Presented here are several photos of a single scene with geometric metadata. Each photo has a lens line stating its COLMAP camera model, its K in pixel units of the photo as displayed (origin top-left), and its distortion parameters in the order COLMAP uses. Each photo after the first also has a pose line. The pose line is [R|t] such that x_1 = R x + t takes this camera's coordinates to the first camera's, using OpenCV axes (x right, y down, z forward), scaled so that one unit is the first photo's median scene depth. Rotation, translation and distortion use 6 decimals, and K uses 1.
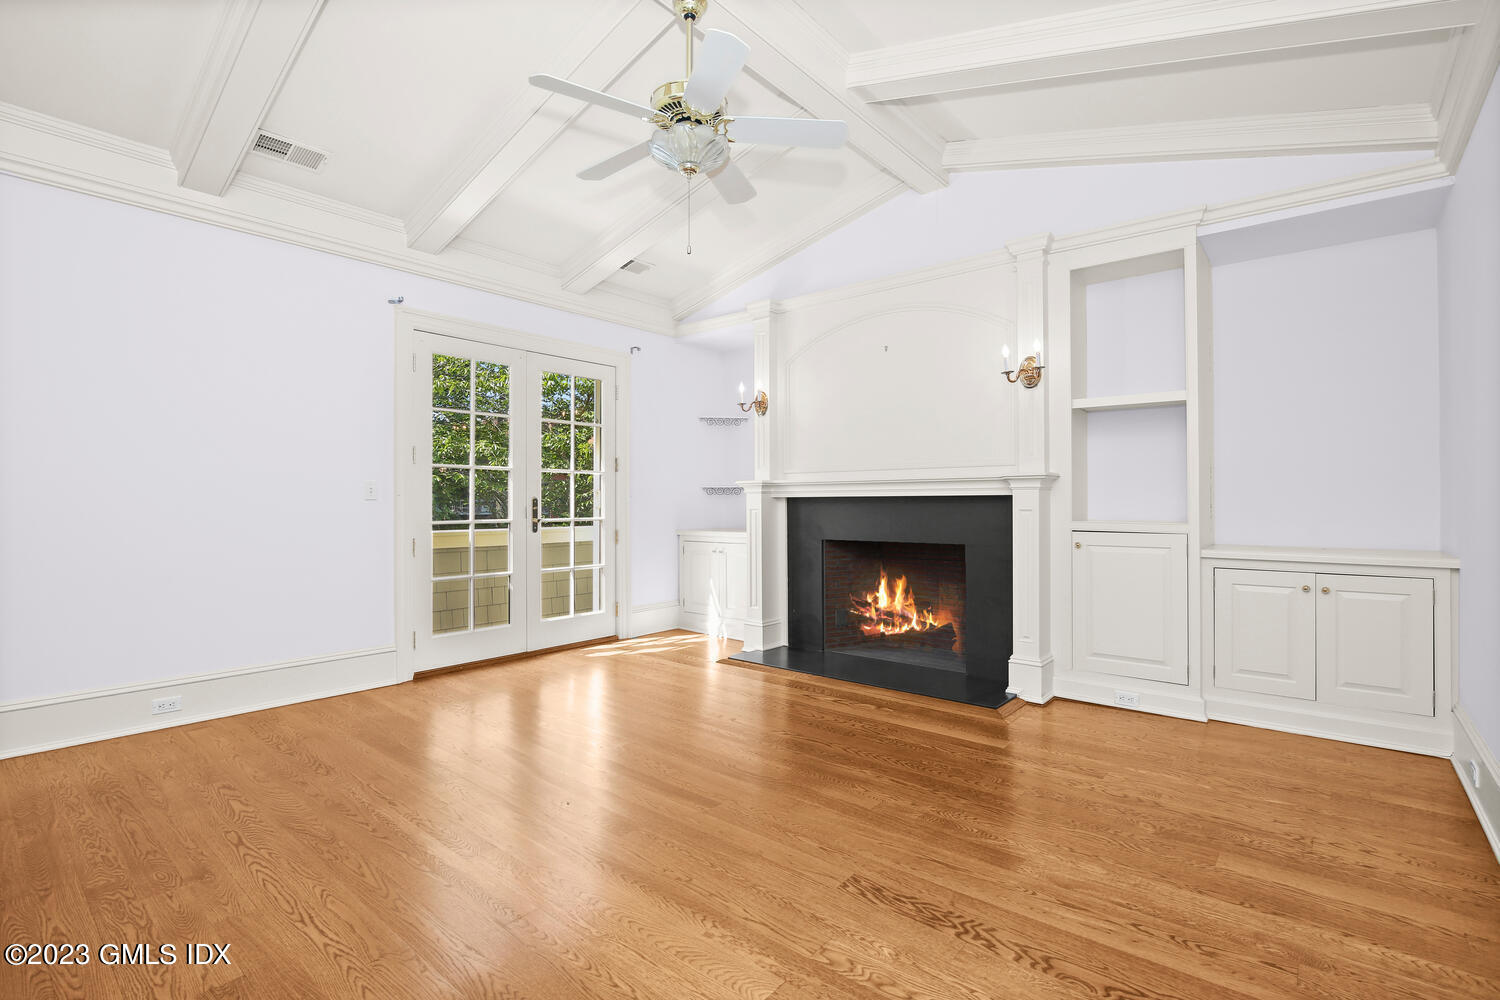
lens RADIAL K [[701.9, 0, 742.5], [0, 701.9, 496.1], [0, 0, 1]] dist [-0.017311, -0.000132]
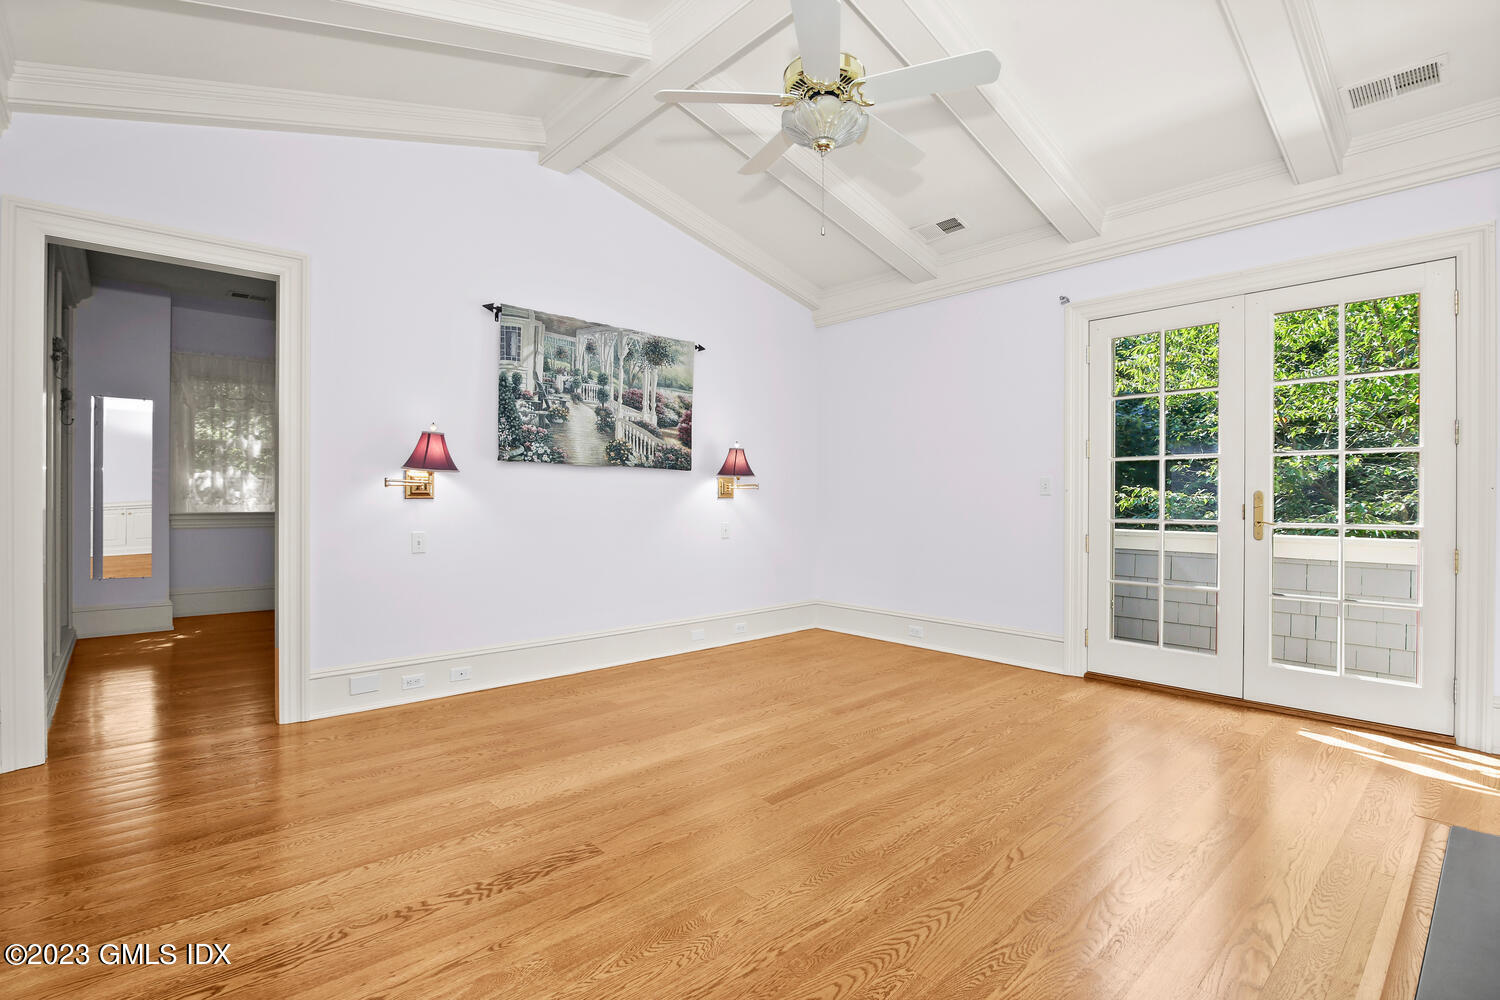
lens RADIAL K [[701.9, 0, 742.5], [0, 701.9, 496.1], [0, 0, 1]] dist [-0.017311, -0.000132]
pose [[-0.144662, -0.000138, -0.989481, 0.758583], [0.000697, 1.000000, -0.000241, 0.008154], [0.989481, -0.000724, -0.144662, 0.887804]]
